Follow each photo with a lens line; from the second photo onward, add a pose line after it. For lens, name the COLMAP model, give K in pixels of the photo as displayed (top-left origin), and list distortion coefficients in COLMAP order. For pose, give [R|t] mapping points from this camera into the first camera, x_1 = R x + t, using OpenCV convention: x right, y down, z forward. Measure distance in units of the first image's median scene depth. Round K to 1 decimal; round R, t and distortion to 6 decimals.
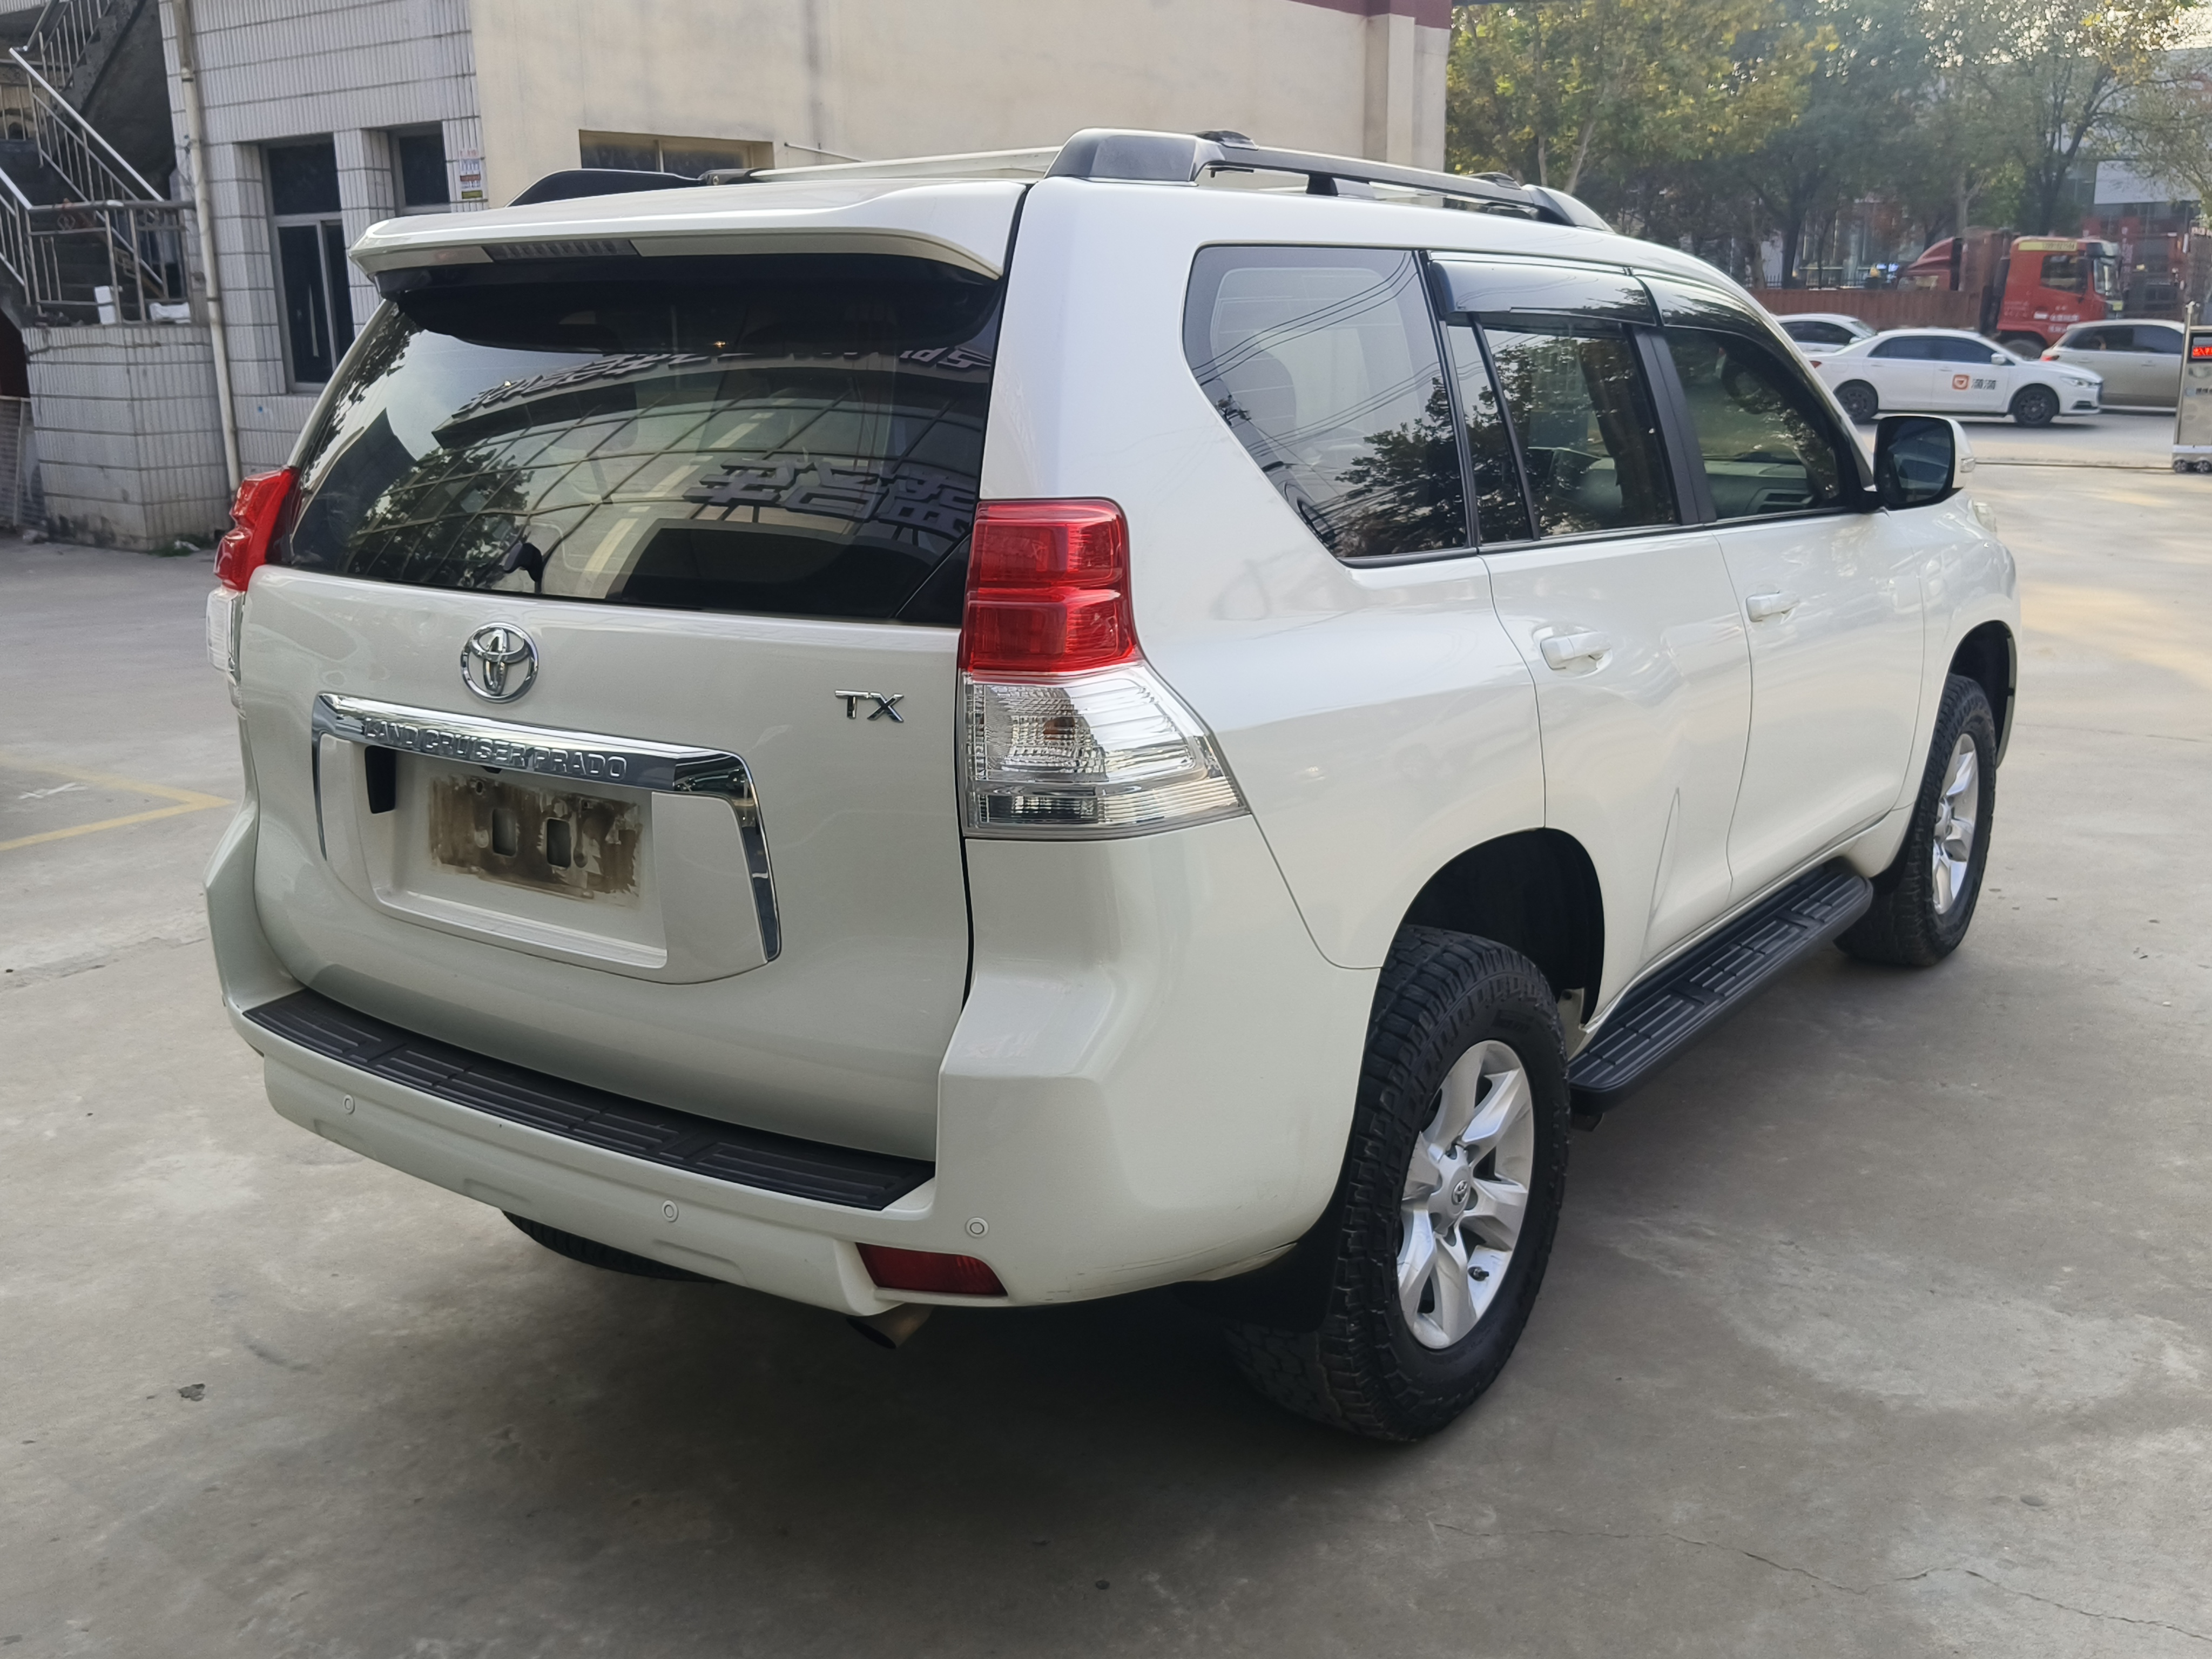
lens RADIAL K [[2021.6, 0, 1106.0], [0, 2021.6, 829.5], [0, 0, 1]] dist [0.098171, -0.165979]
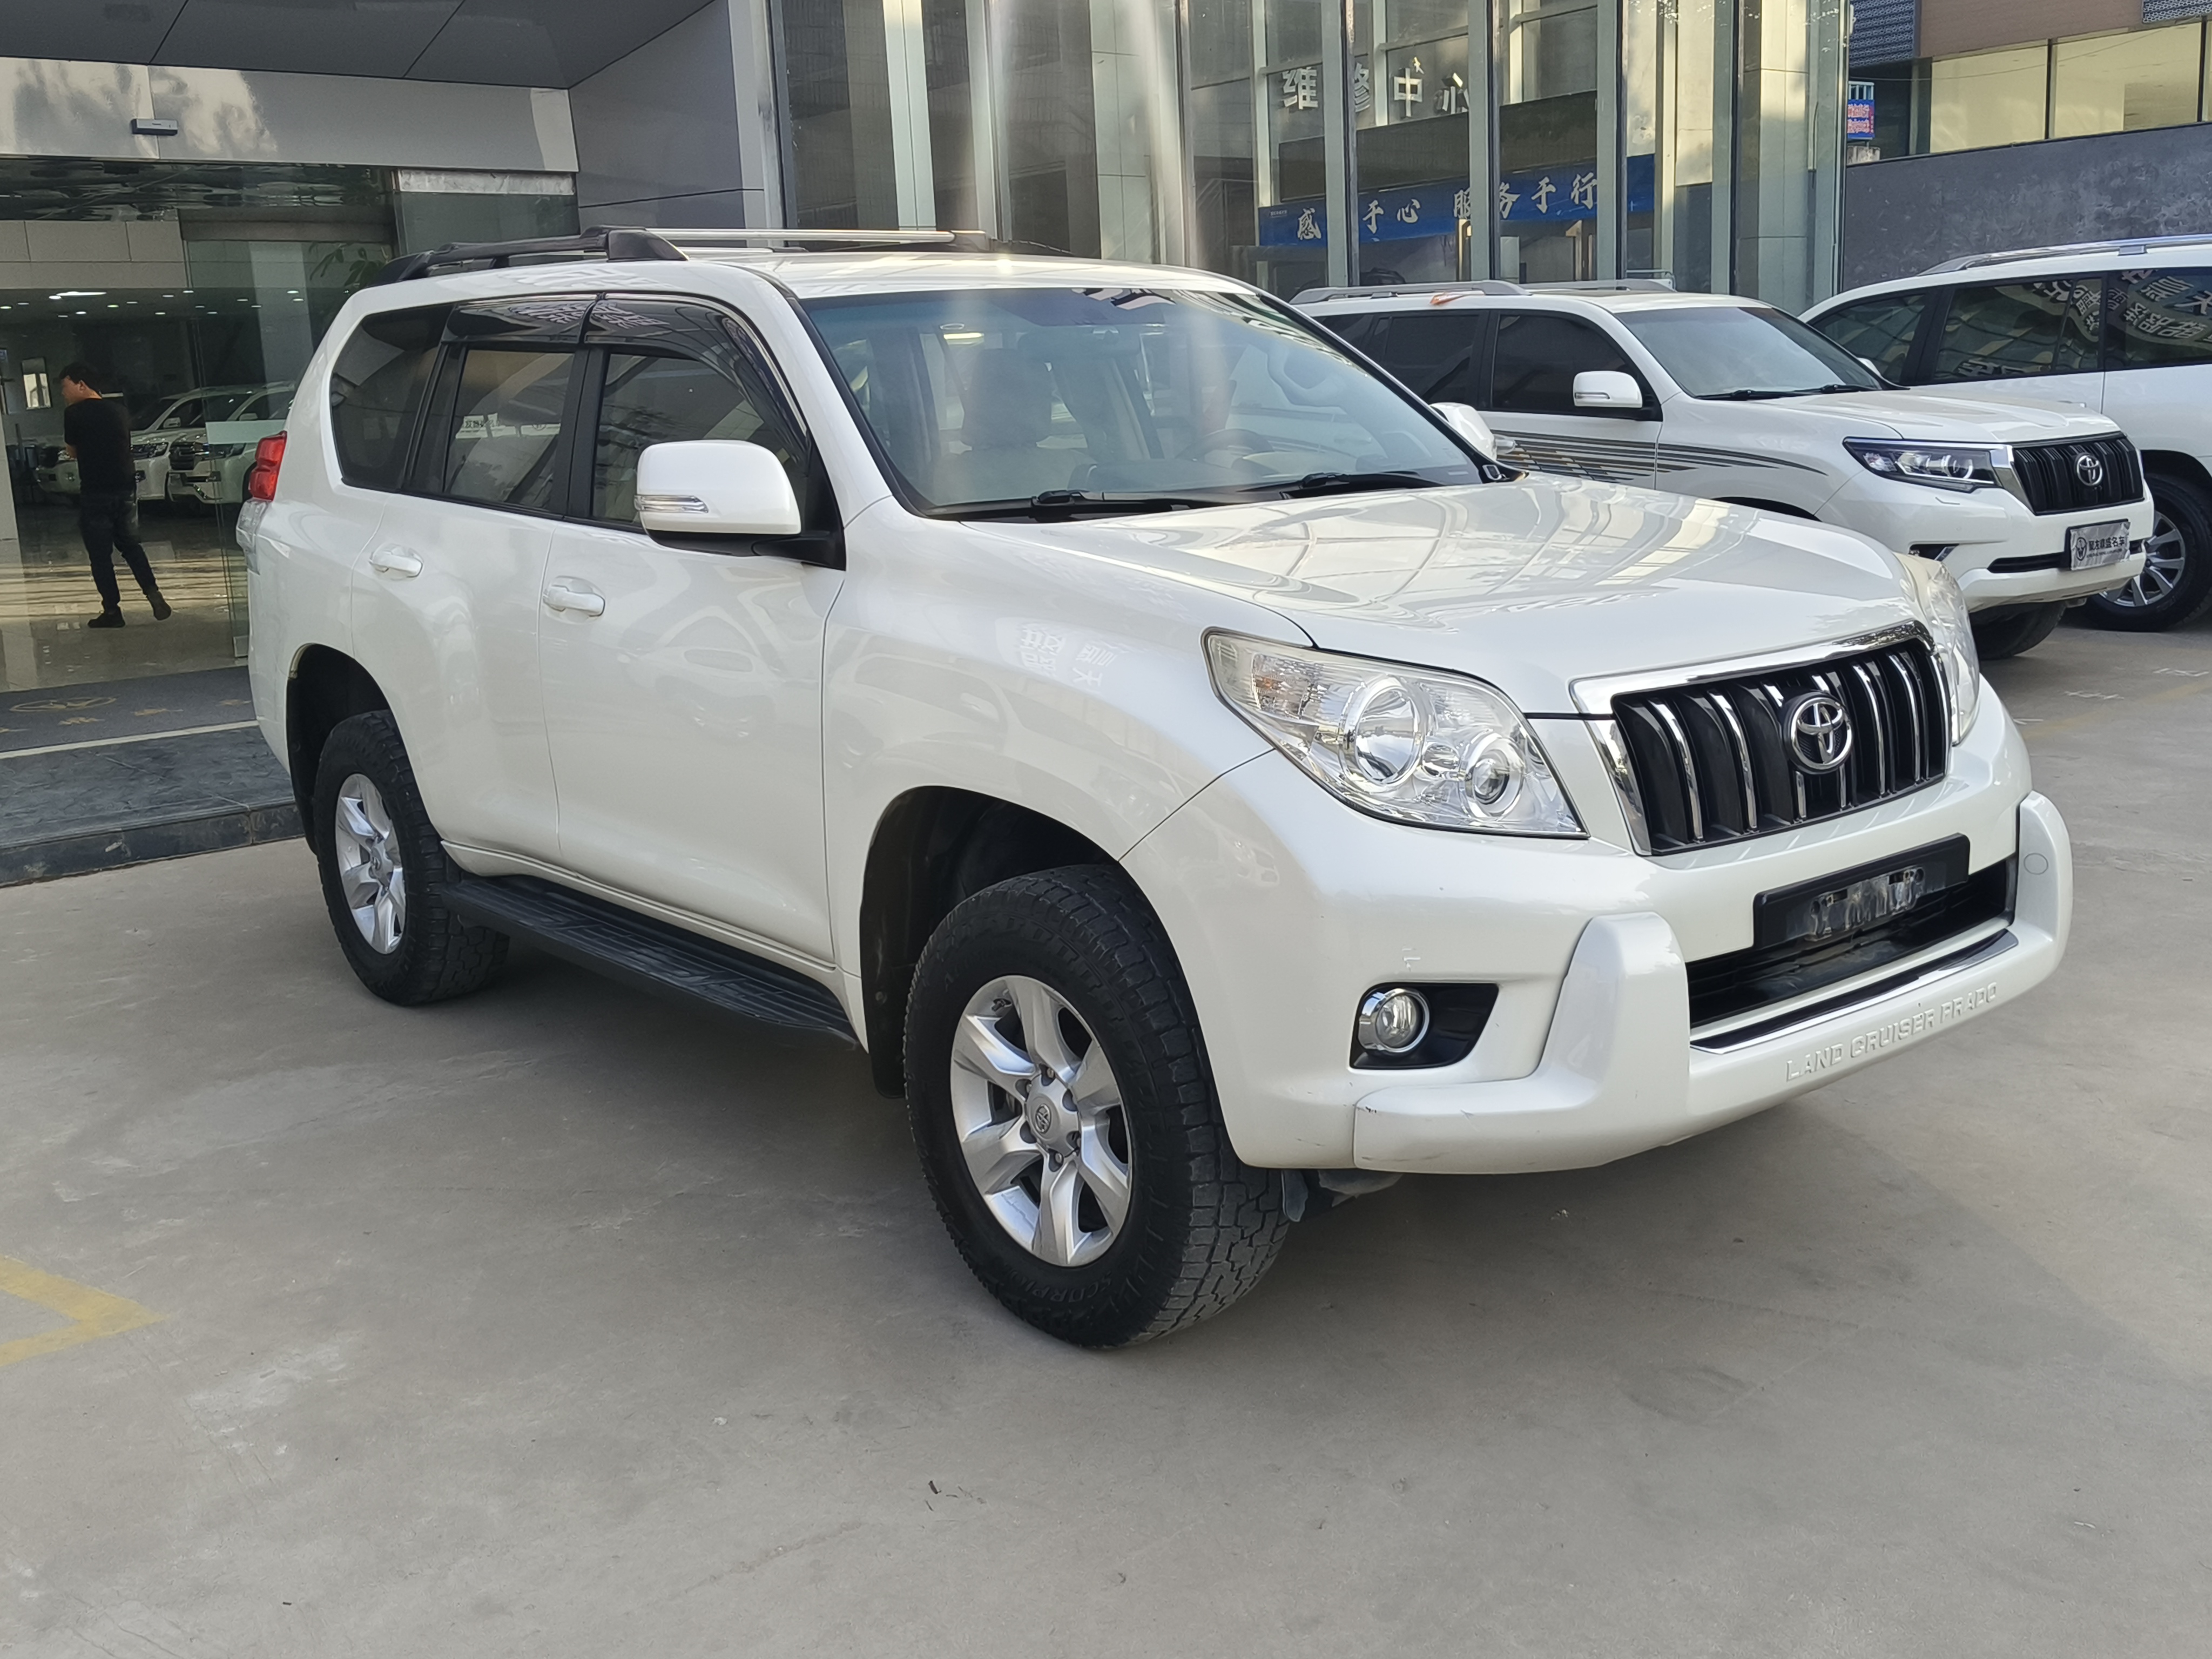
lens RADIAL K [[2191.2, 0, 1138.8], [0, 2191.2, 793.2], [0, 0, 1]] dist [-0.009950, 0.136560]
pose [[-0.245729, 0.205076, -0.947397, 1.863858], [-0.192909, 0.947468, 0.255127, -0.497872], [0.949949, 0.245454, -0.193260, 2.088216]]
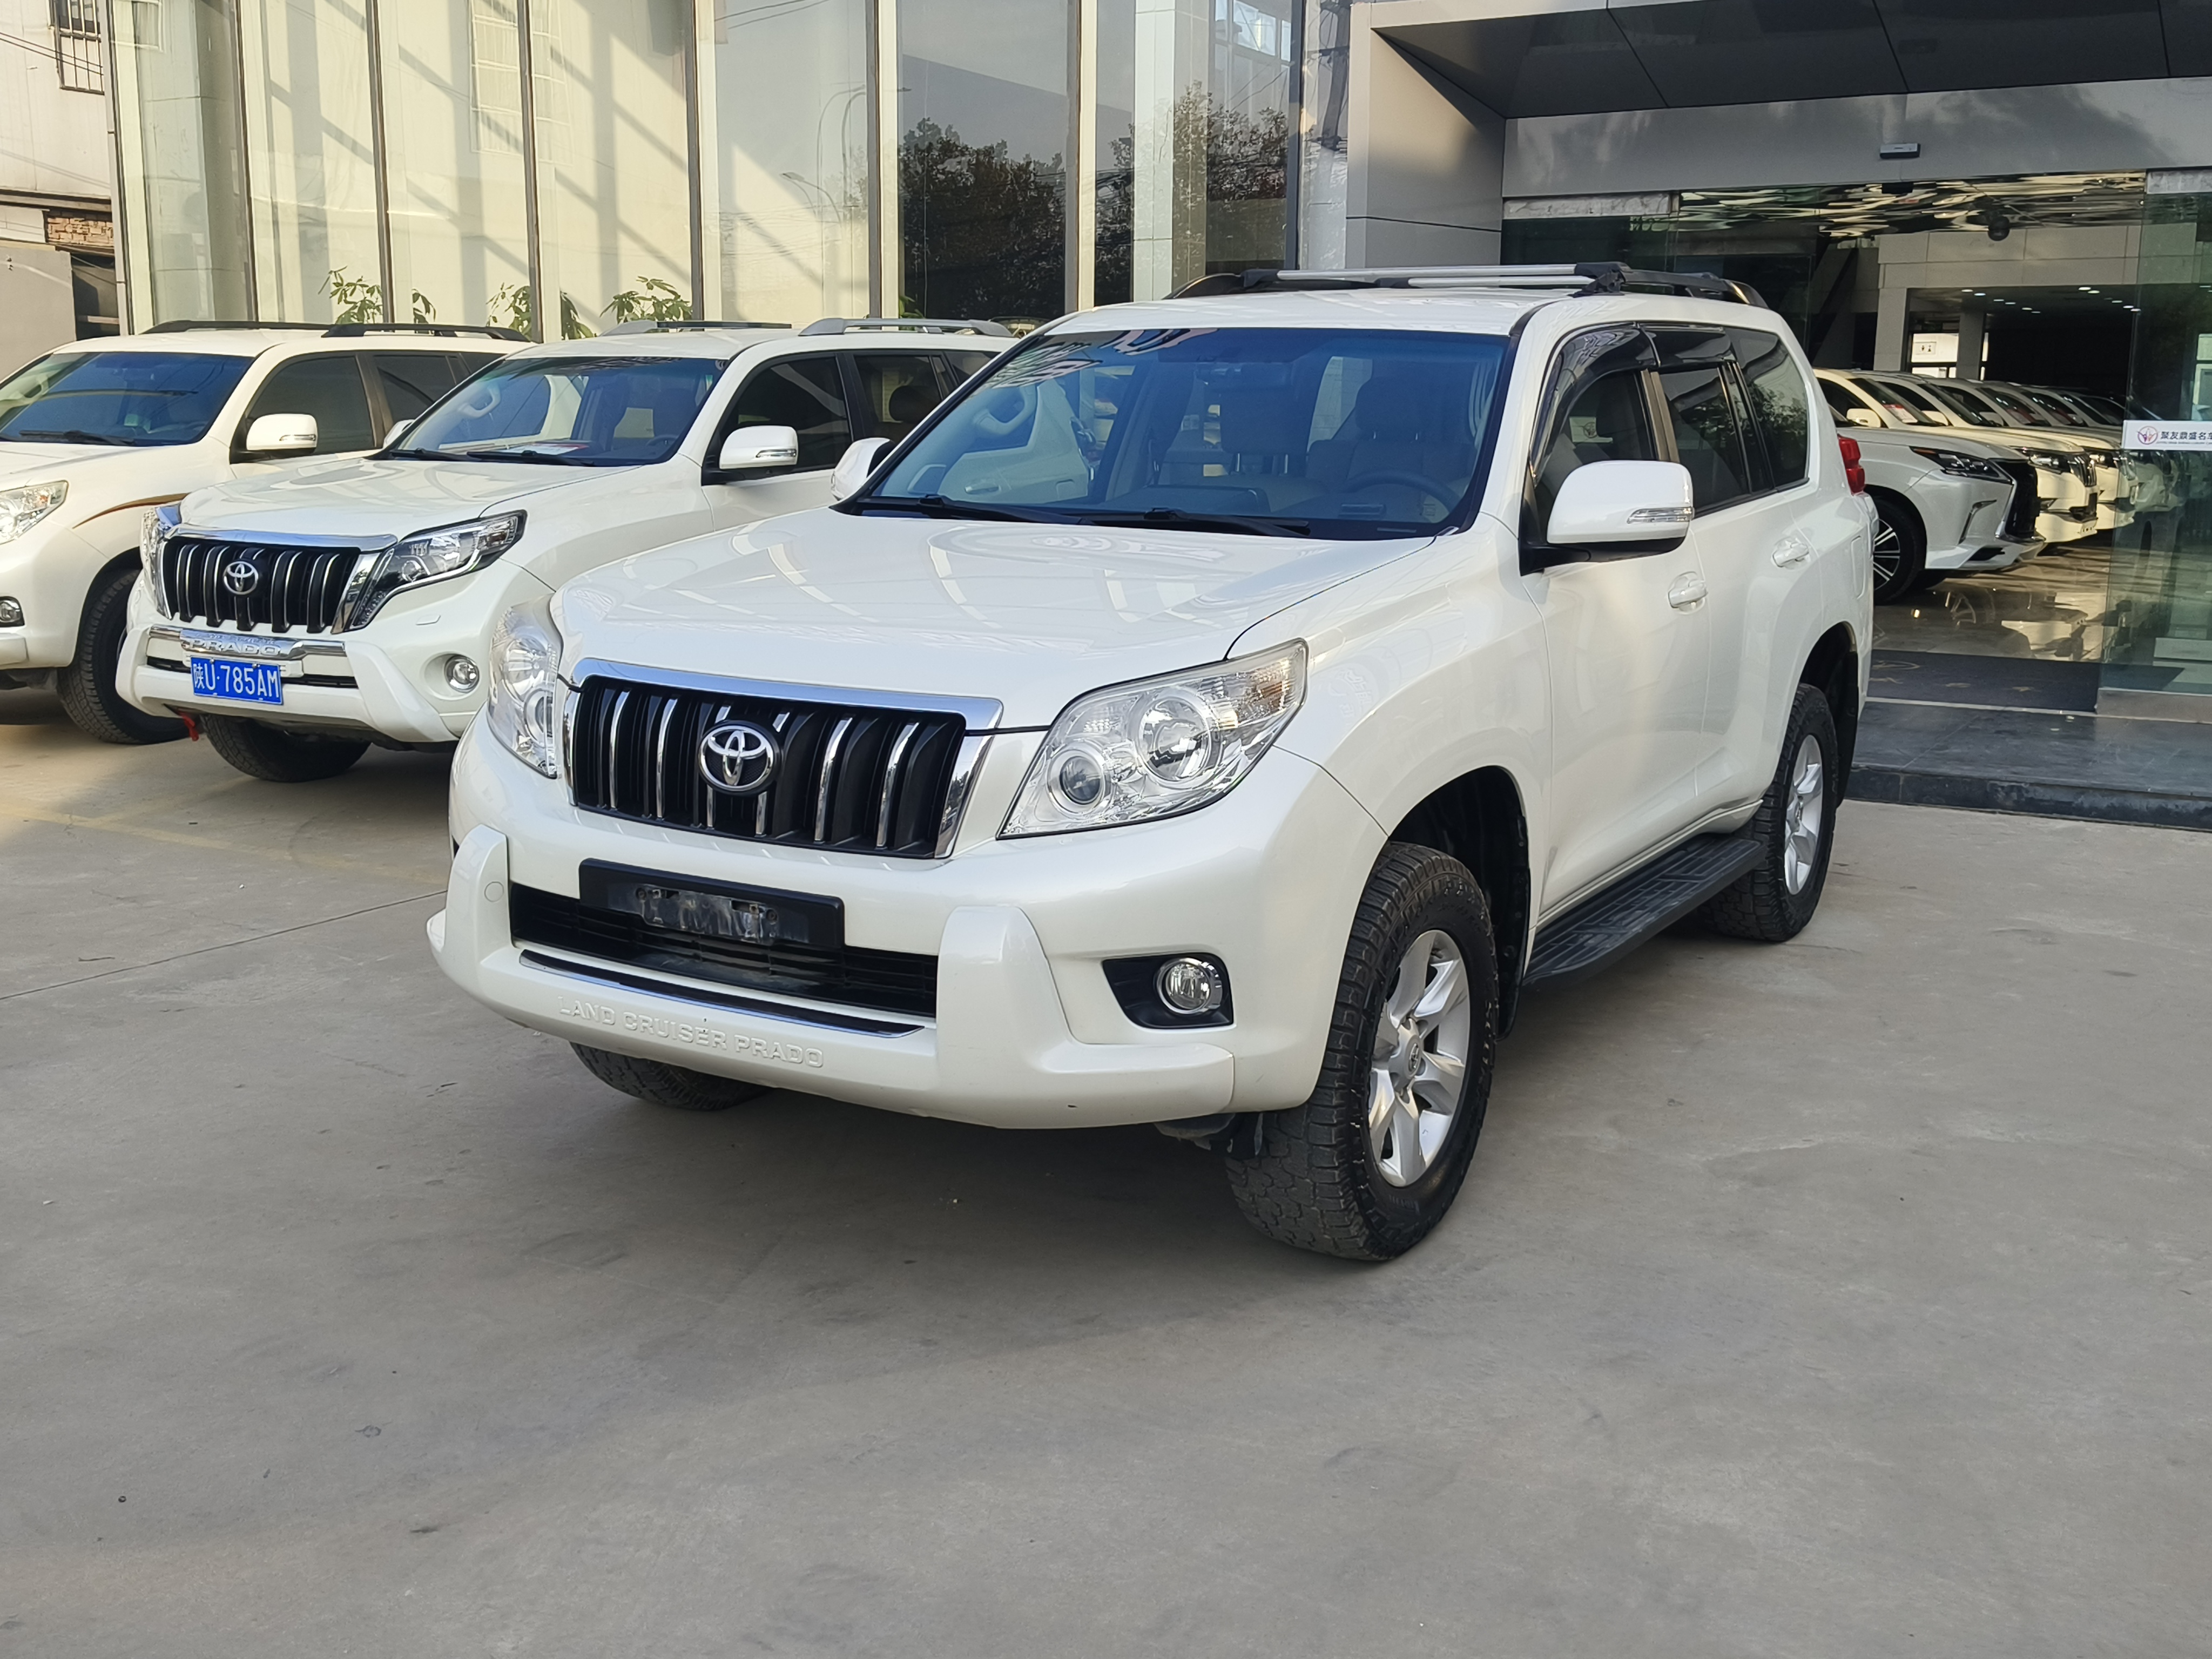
lens RADIAL K [[2191.2, 0, 1138.8], [0, 2191.2, 793.2], [0, 0, 1]] dist [-0.009950, 0.136560]
pose [[-0.996128, 0.016662, -0.086317, 0.539897], [-0.020533, 0.910621, 0.412732, -0.816182], [0.085479, 0.412906, -0.906753, 3.390999]]
